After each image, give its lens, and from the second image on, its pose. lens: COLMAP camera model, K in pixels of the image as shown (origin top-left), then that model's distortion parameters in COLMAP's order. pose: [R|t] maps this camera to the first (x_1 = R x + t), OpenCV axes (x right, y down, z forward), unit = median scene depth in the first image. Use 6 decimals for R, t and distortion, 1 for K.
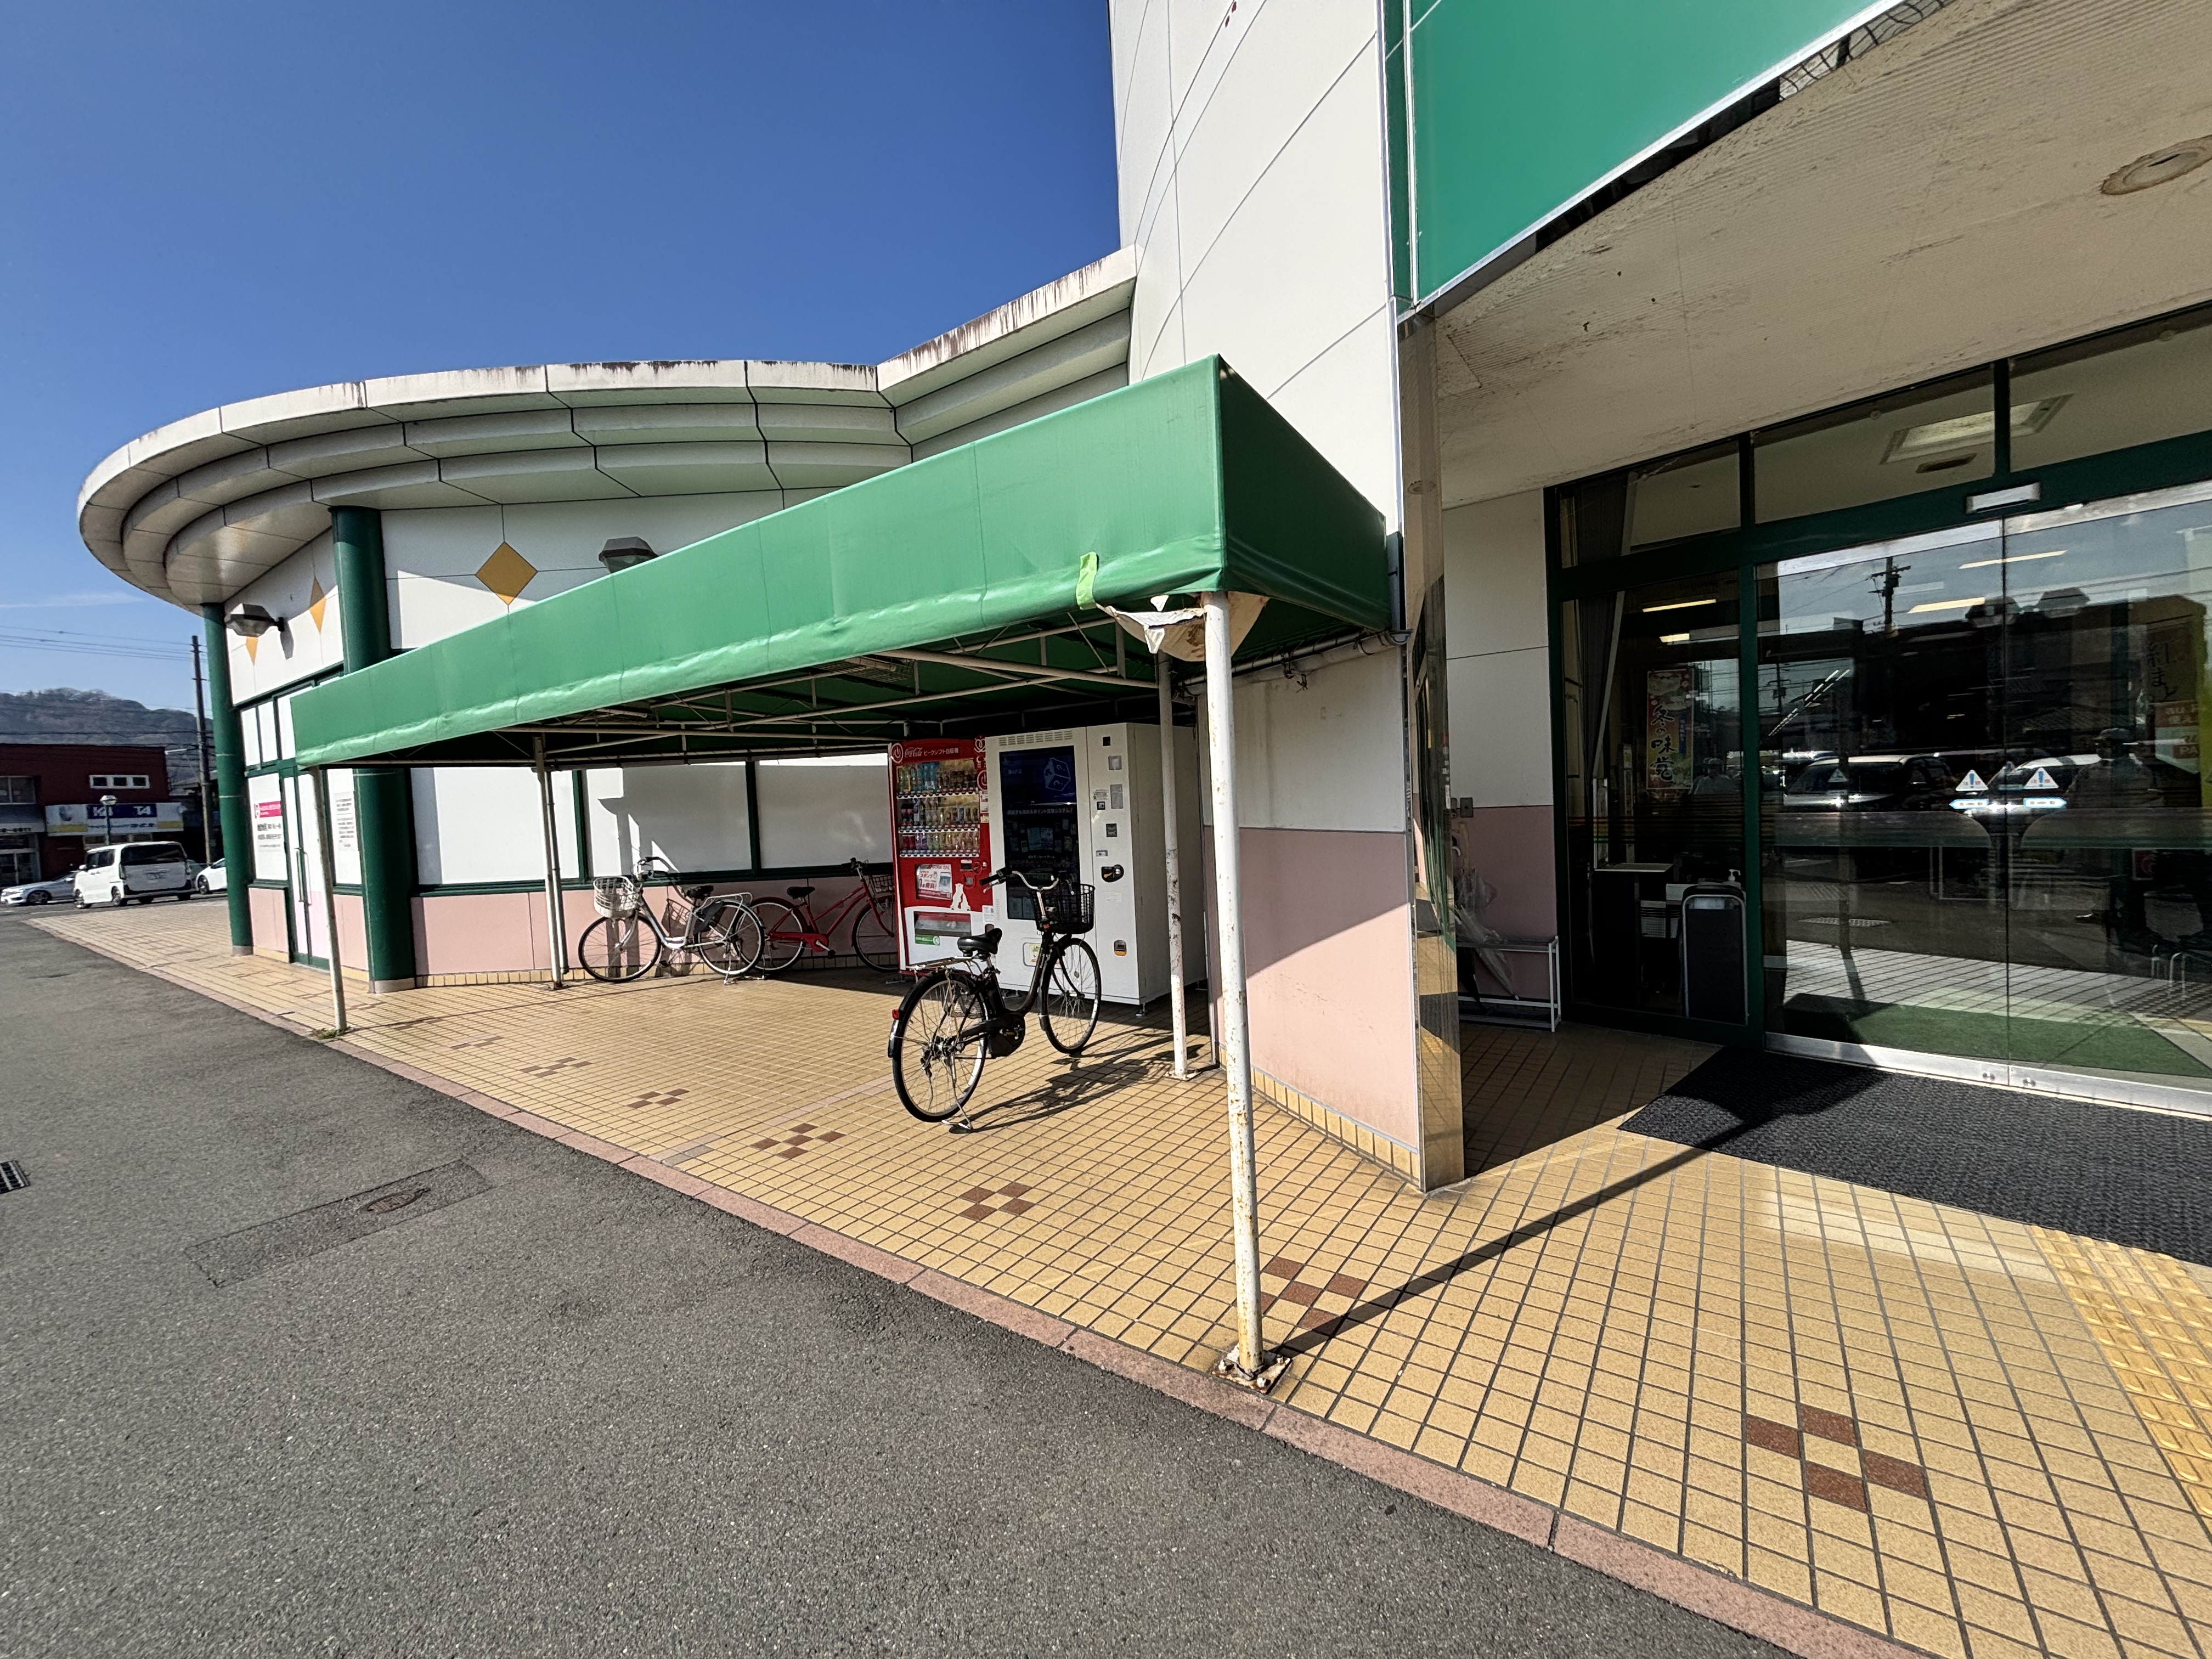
lens RADIAL K [[891.7, 0, 1101.7], [0, 891.7, 842.4], [0, 0, 1]] dist [-0.000500, -0.000067]
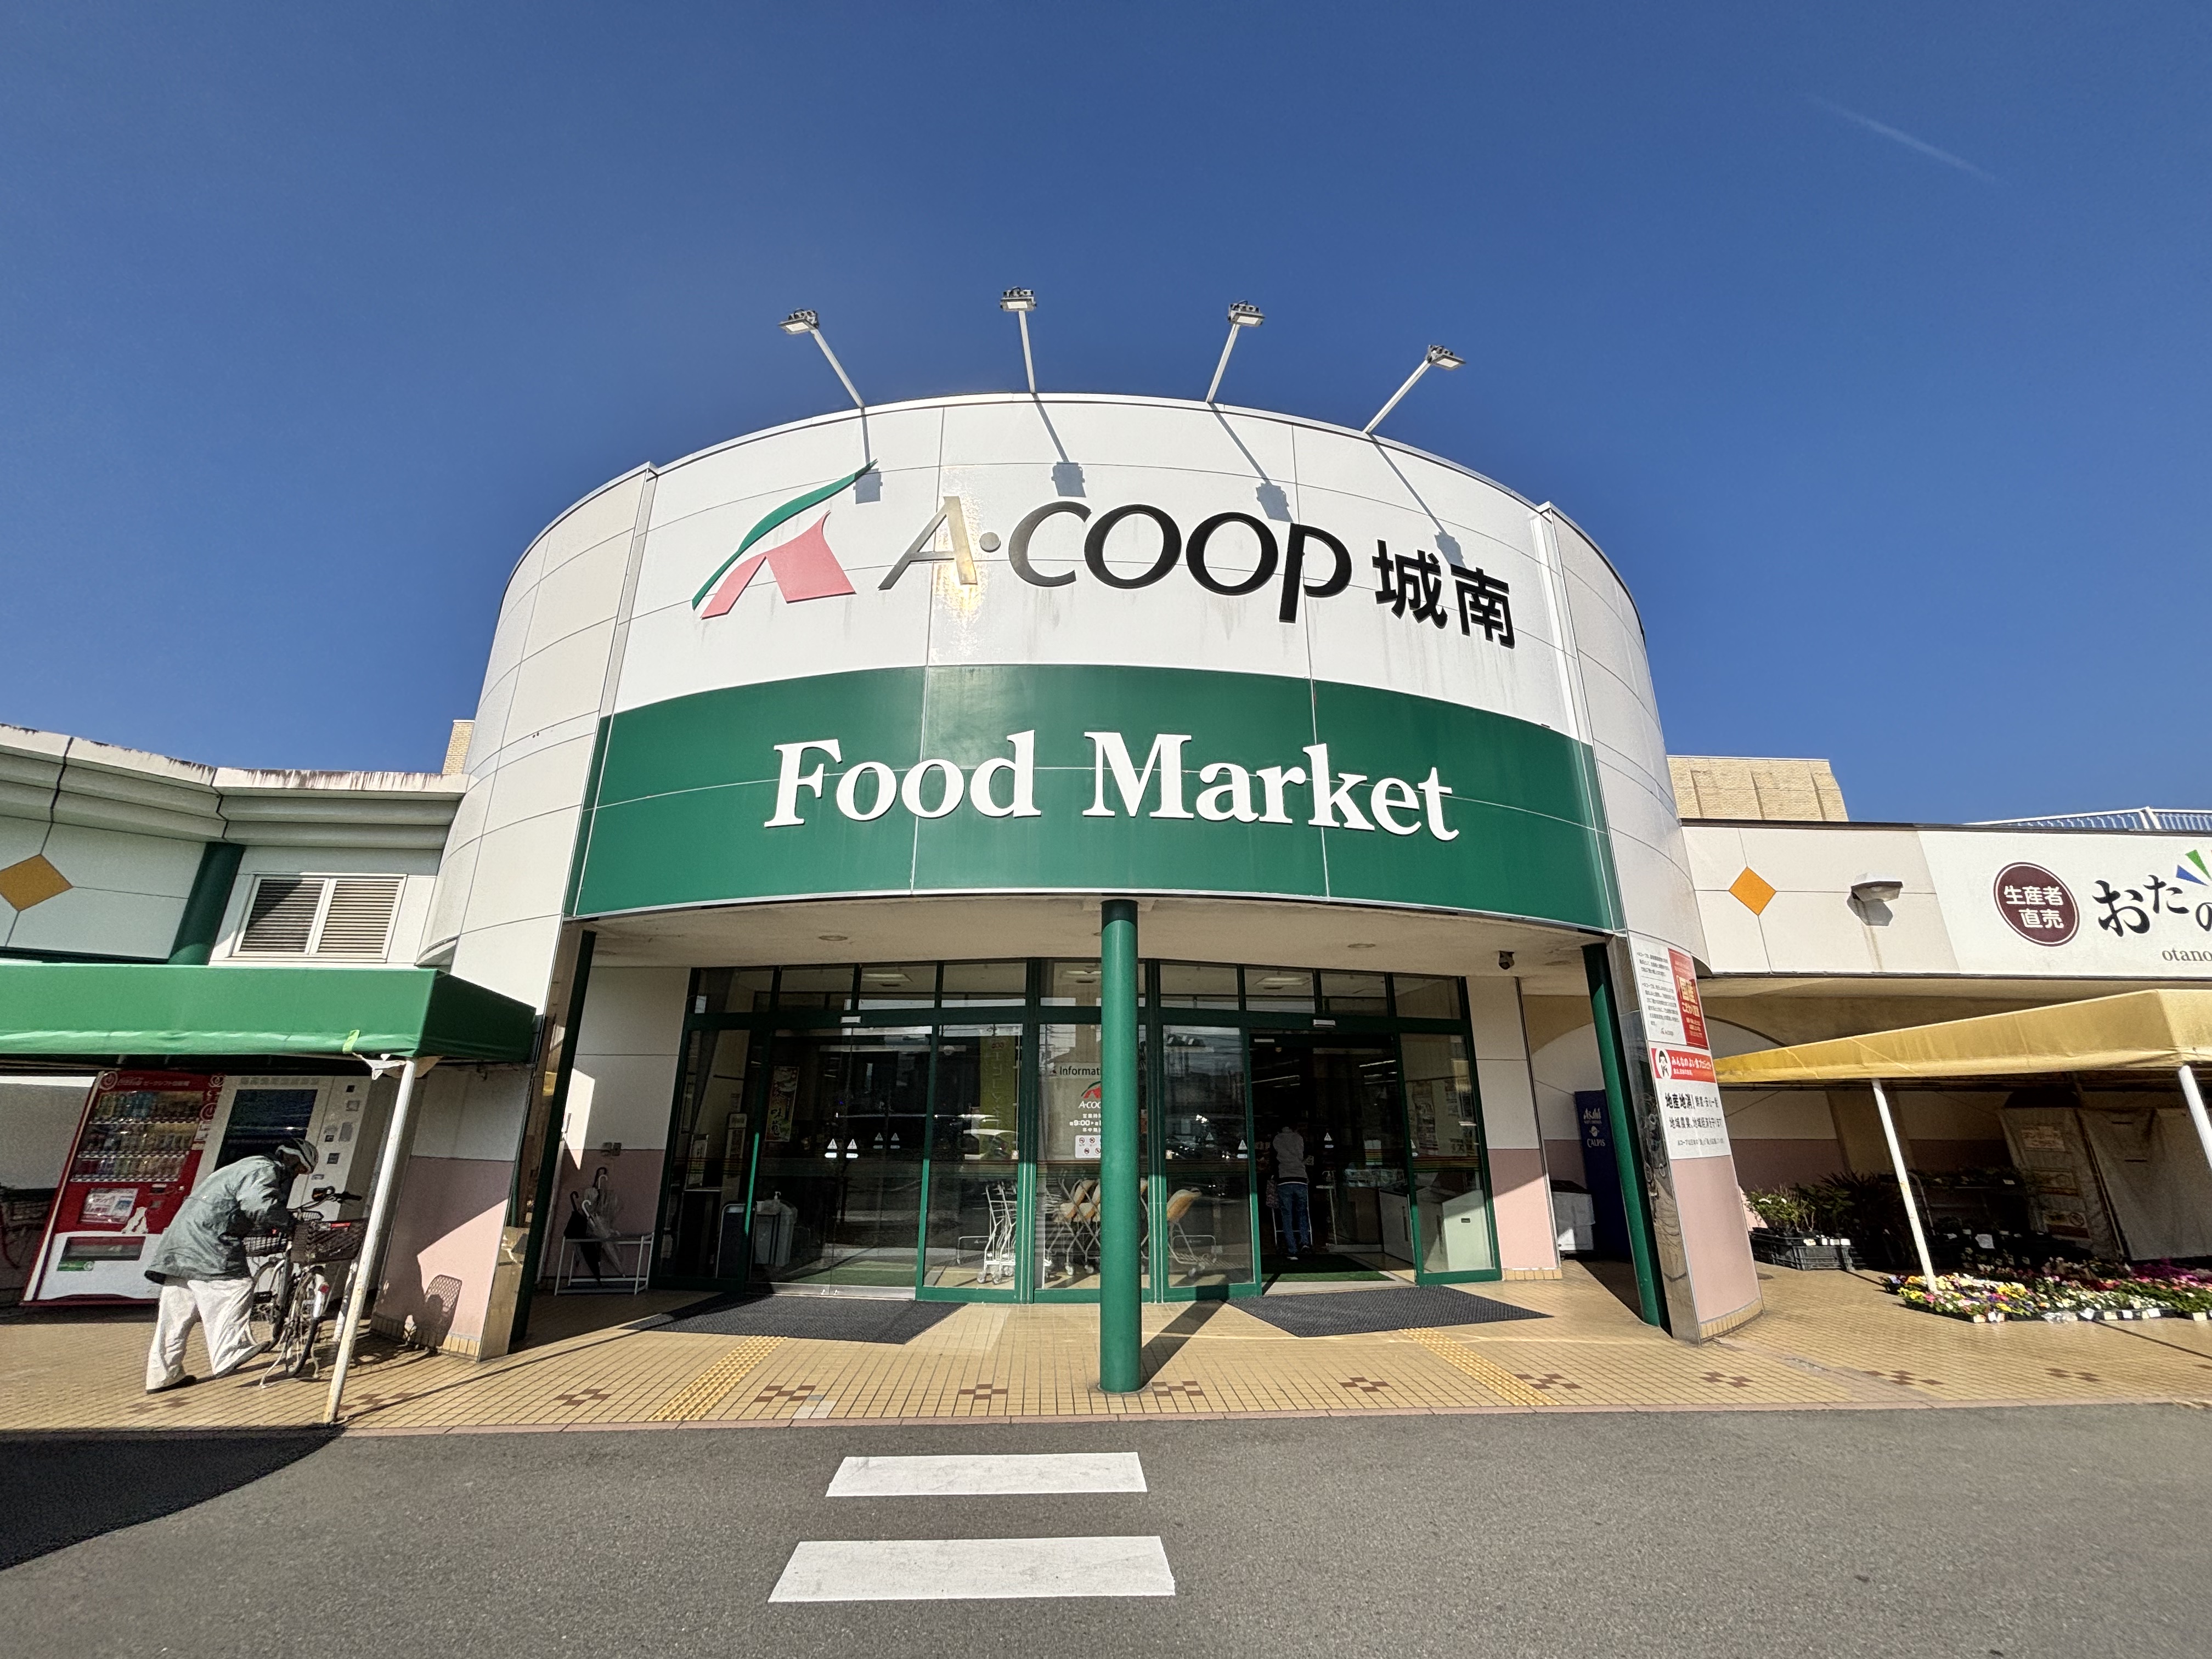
lens RADIAL K [[876.3, 0, 1106.2], [0, 876.3, 832.5], [0, 0, 1]] dist [-0.002355, -0.000188]
pose [[0.767085, 0.241527, 0.594344, 0.002627], [-0.002974, 0.927755, -0.373178, 0.016987], [-0.641538, 0.284492, 0.712385, -0.745654]]
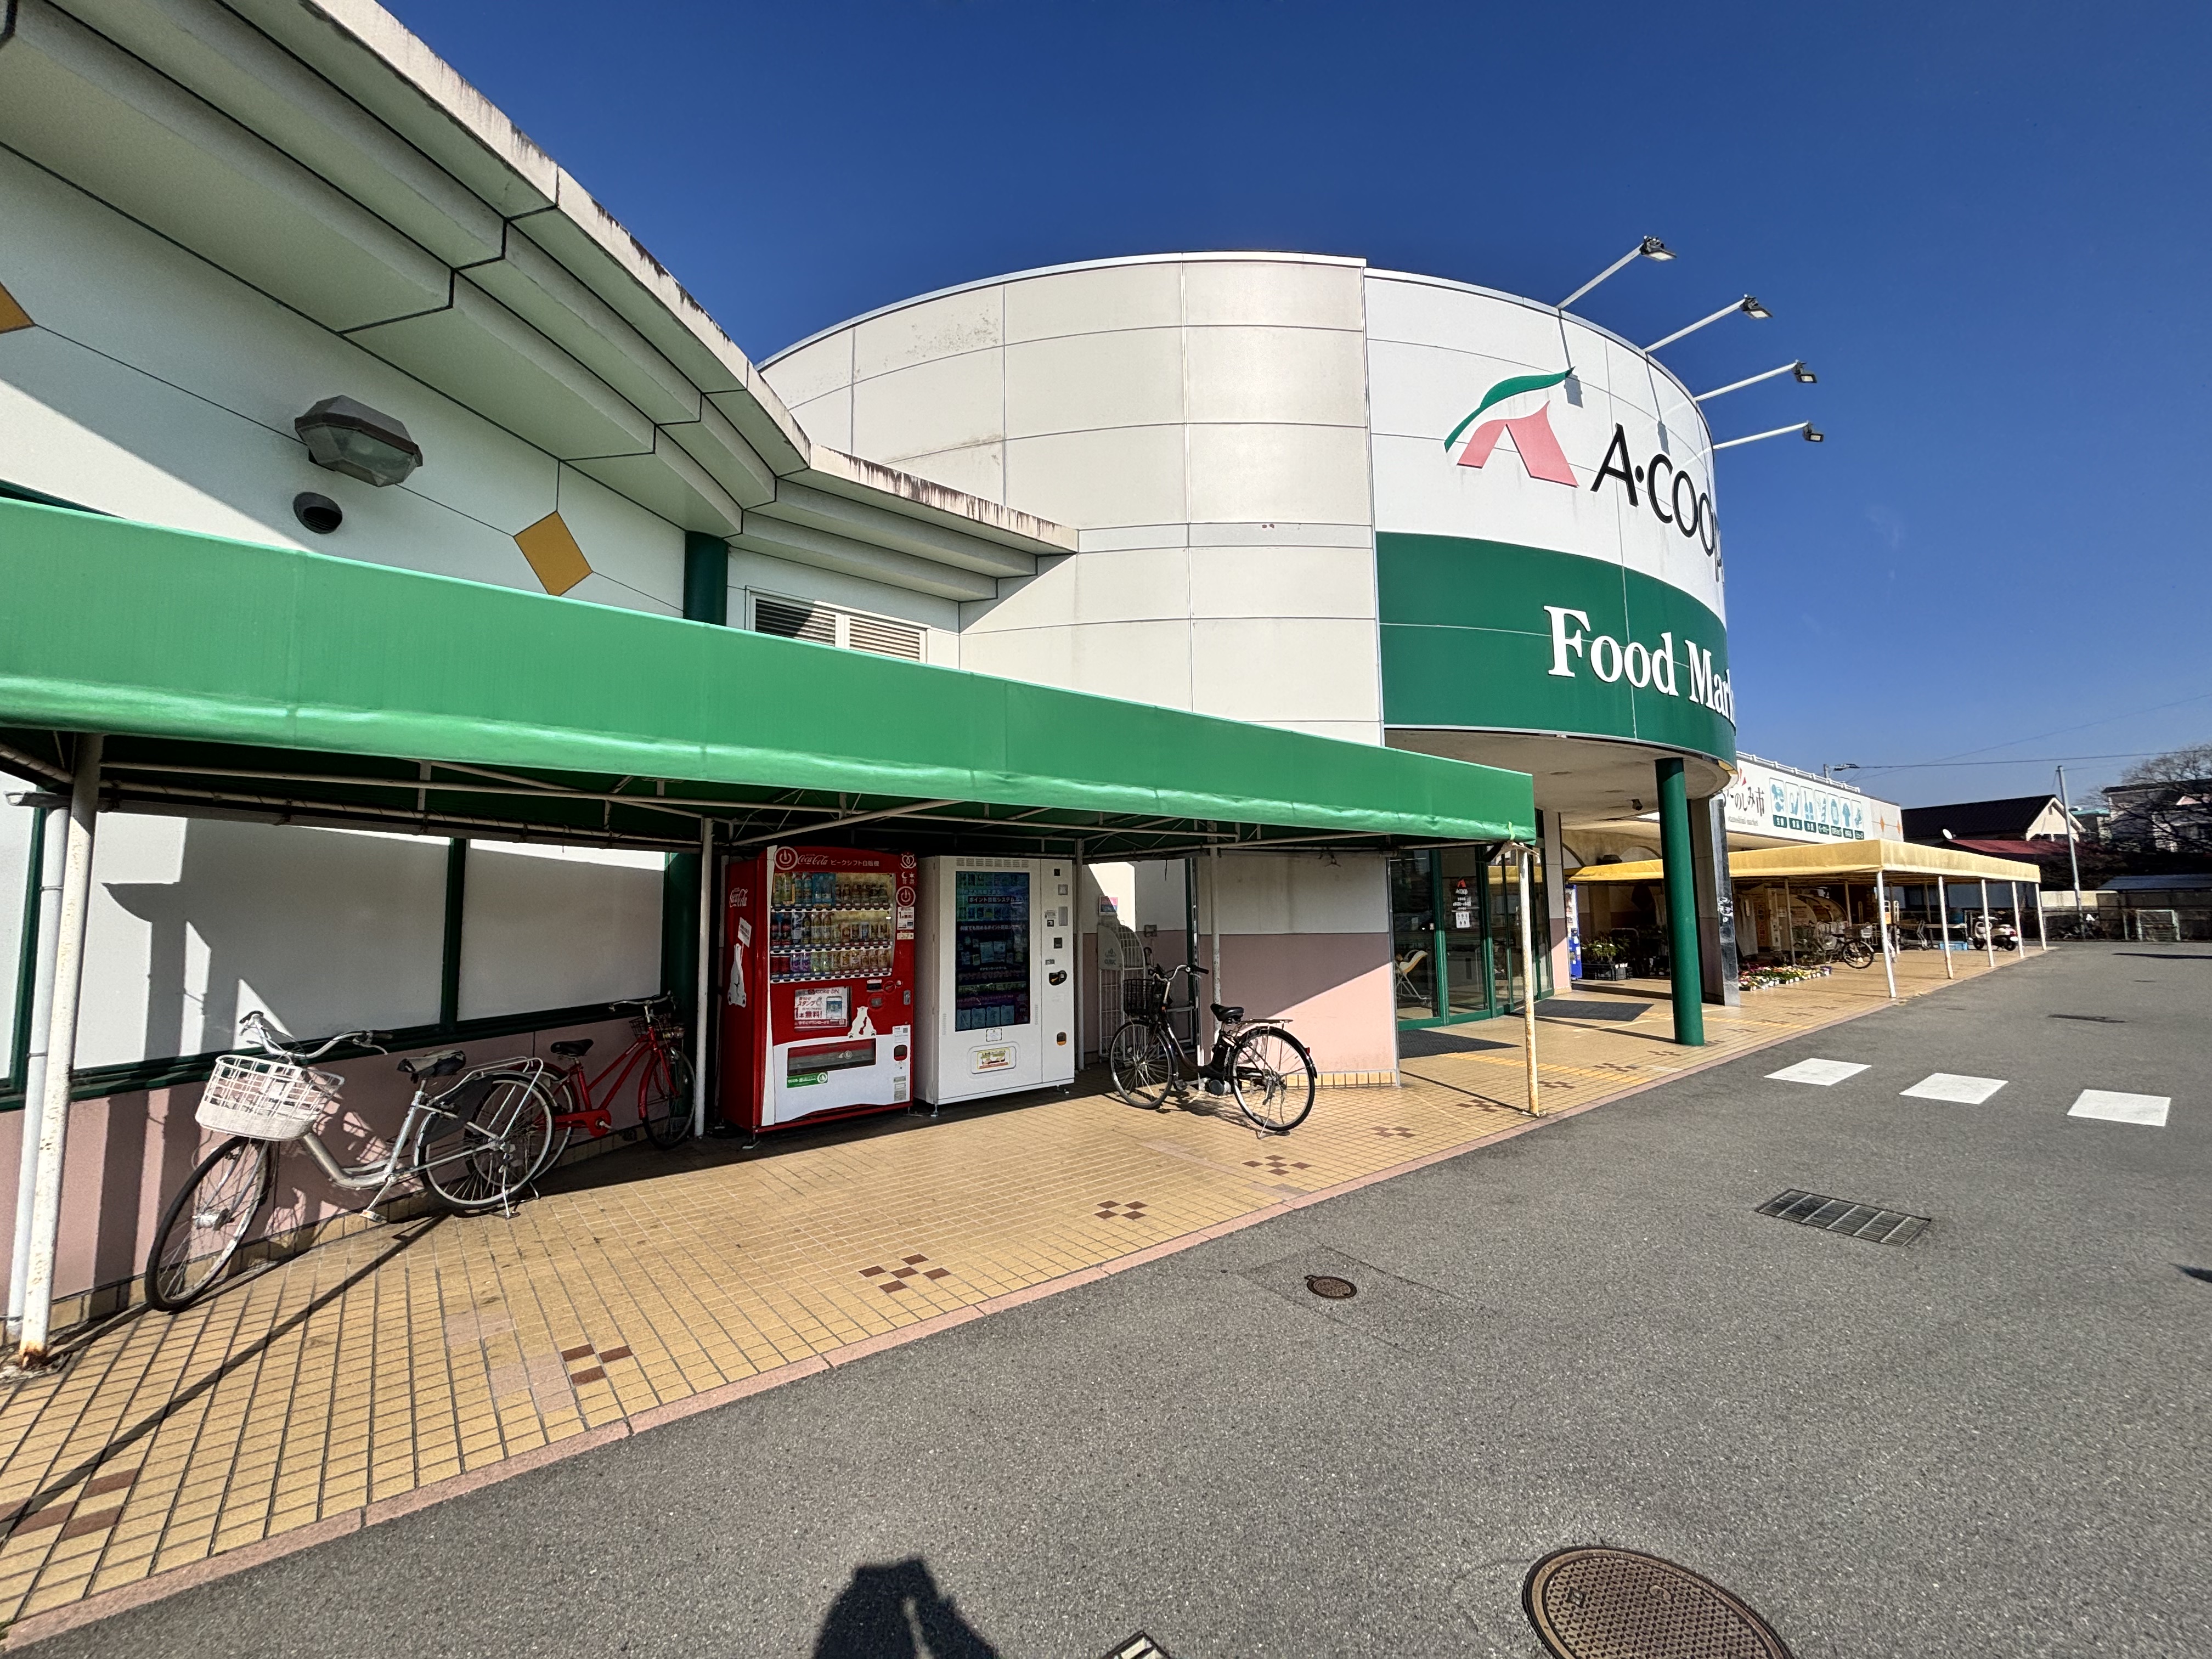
lens RADIAL K [[882.8, 0, 1112.5], [0, 882.8, 840.1], [0, 0, 1]] dist [-0.006112, 0.000390]
pose [[0.262428, 0.125914, 0.956701, -1.080531], [0.057306, 0.987666, -0.145708, 0.026097], [-0.963248, 0.093063, 0.251976, 0.551824]]
